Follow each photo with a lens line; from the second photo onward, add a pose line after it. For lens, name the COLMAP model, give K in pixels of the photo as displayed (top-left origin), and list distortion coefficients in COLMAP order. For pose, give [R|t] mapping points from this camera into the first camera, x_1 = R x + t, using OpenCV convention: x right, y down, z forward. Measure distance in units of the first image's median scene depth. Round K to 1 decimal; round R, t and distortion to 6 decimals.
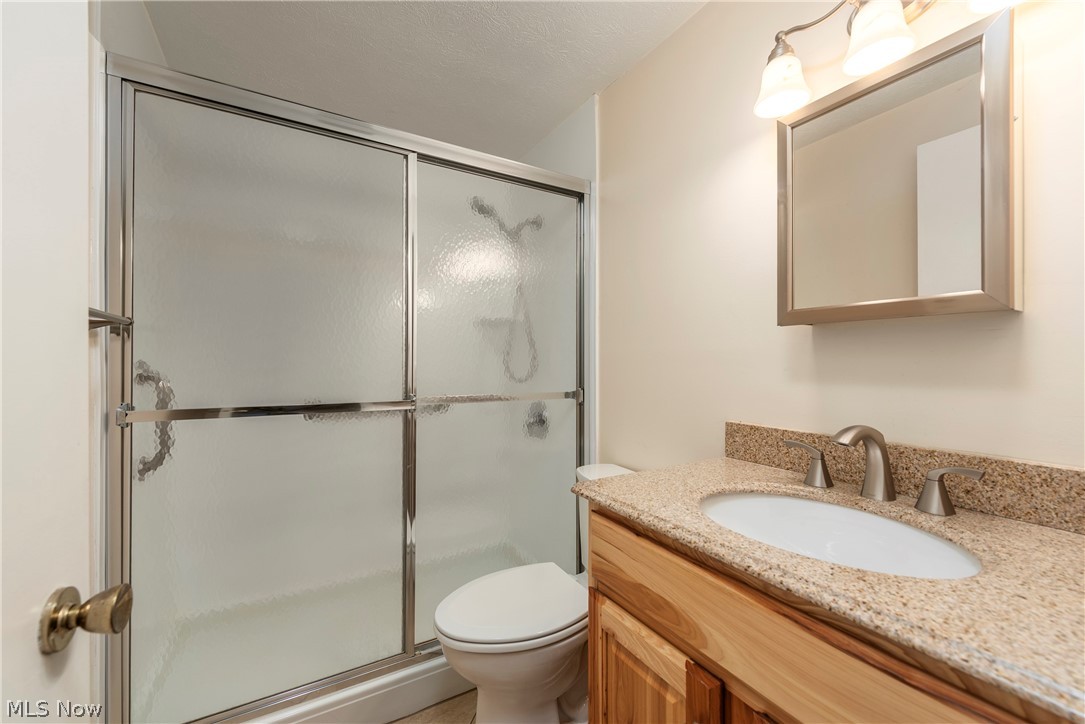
lens RADIAL K [[428.6, 0, 542.8], [0, 428.6, 366.0], [0, 0, 1]] dist [0.006685, -0.003205]
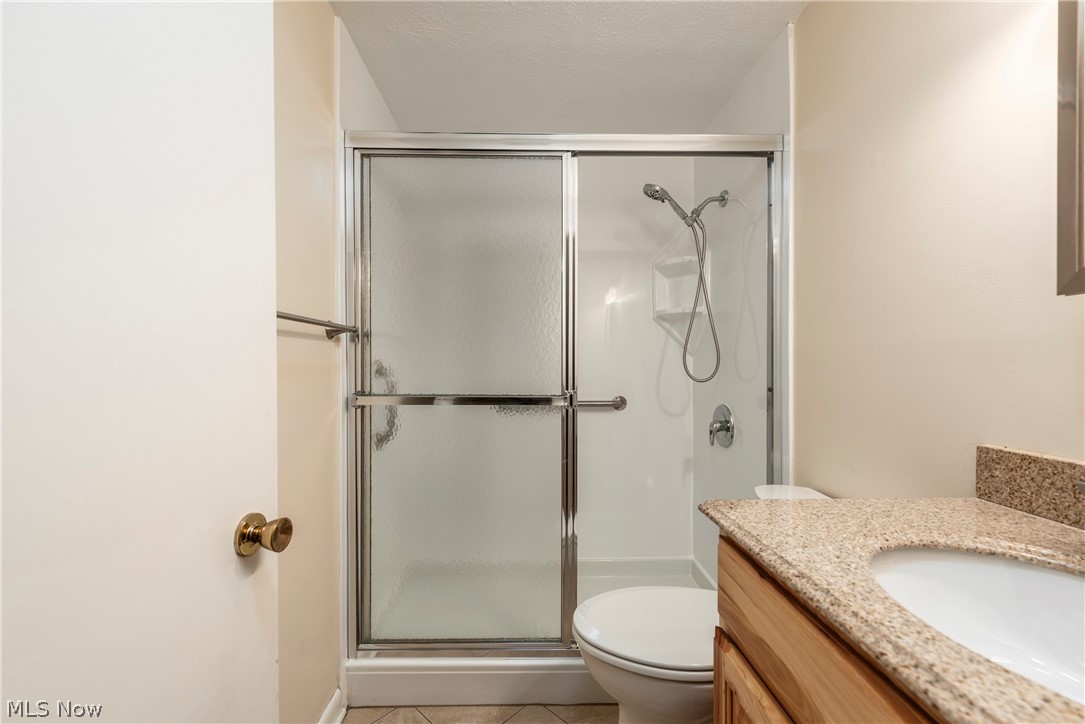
lens RADIAL K [[446.0, 0, 542.6], [0, 446.0, 366.9], [0, 0, 1]] dist [0.004681, -0.000812]
pose [[0.871229, 0.002332, -0.490872, 0.226004], [-0.000951, 0.999995, 0.003063, 0.007725], [0.490877, -0.002202, 0.871226, 0.077004]]
